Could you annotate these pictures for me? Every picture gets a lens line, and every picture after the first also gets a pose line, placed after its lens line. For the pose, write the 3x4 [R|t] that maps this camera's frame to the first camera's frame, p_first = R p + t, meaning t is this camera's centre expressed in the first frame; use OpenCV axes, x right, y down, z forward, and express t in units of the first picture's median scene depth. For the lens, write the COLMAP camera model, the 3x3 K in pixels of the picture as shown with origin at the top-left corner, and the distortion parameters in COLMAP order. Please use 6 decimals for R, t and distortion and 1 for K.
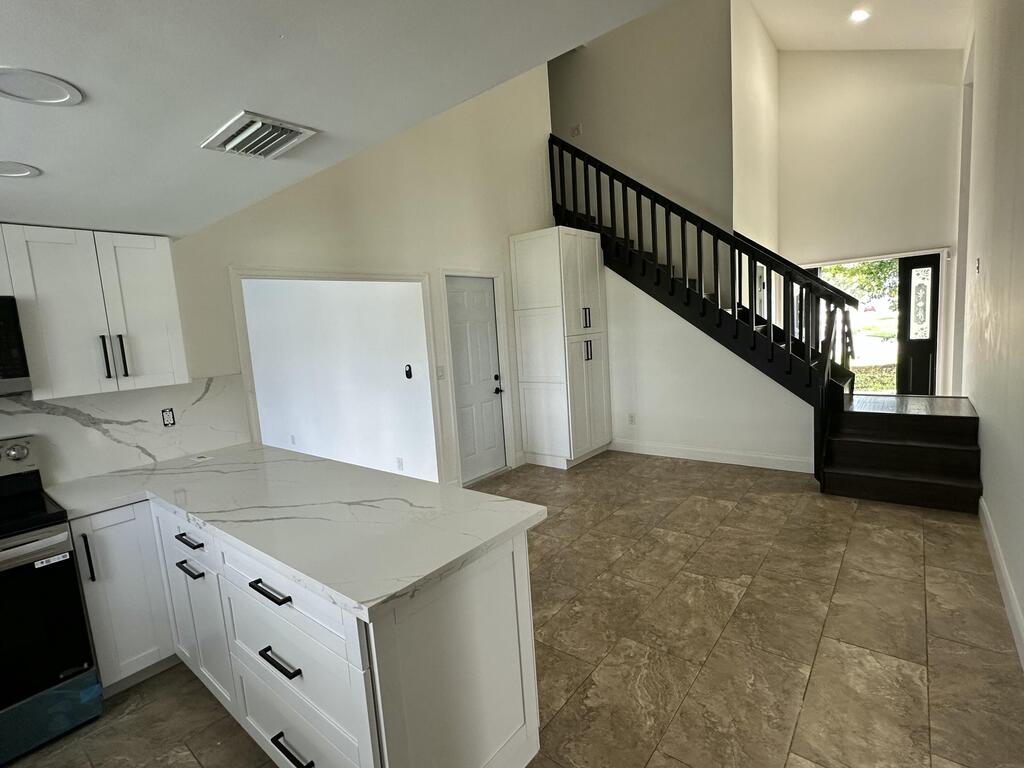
lens RADIAL K [[481.5, 0, 512.4], [0, 481.5, 384.7], [0, 0, 1]] dist [0.004289, 0.000834]
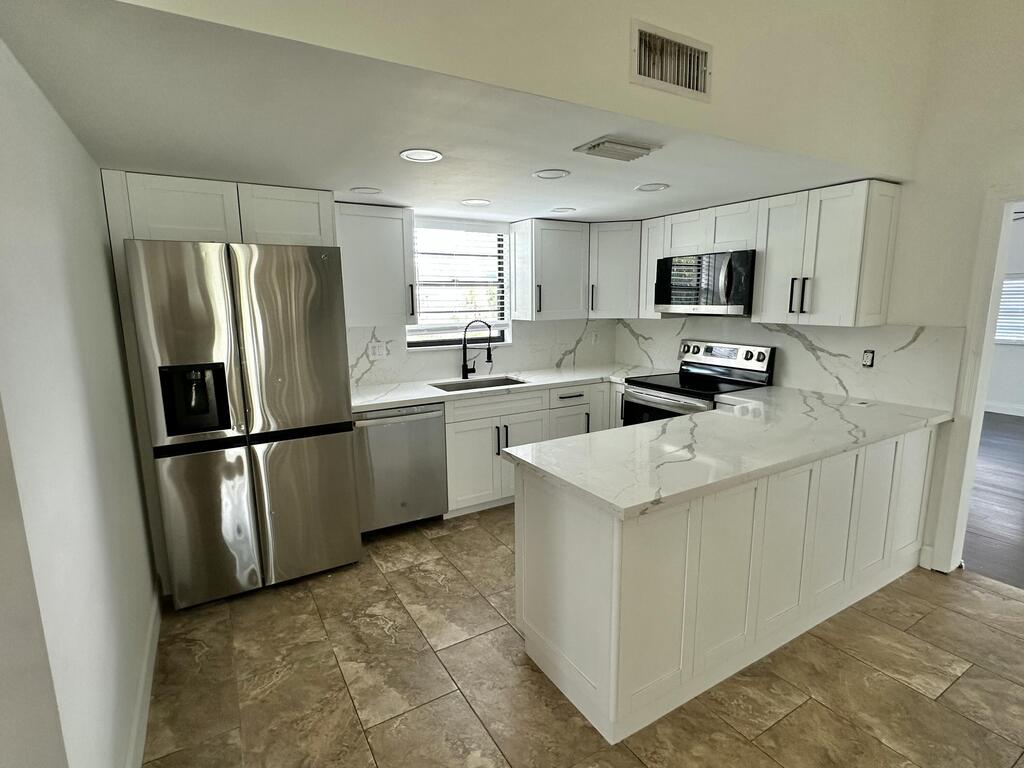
lens RADIAL K [[508.3, 0, 512.0], [0, 508.3, 385.0], [0, 0, 1]] dist [-0.001140, -0.000177]
pose [[-0.343337, 0.230492, -0.910490, 0.601530], [-0.080032, 0.958714, 0.272879, -0.124581], [0.935796, 0.166558, -0.310715, 0.701462]]
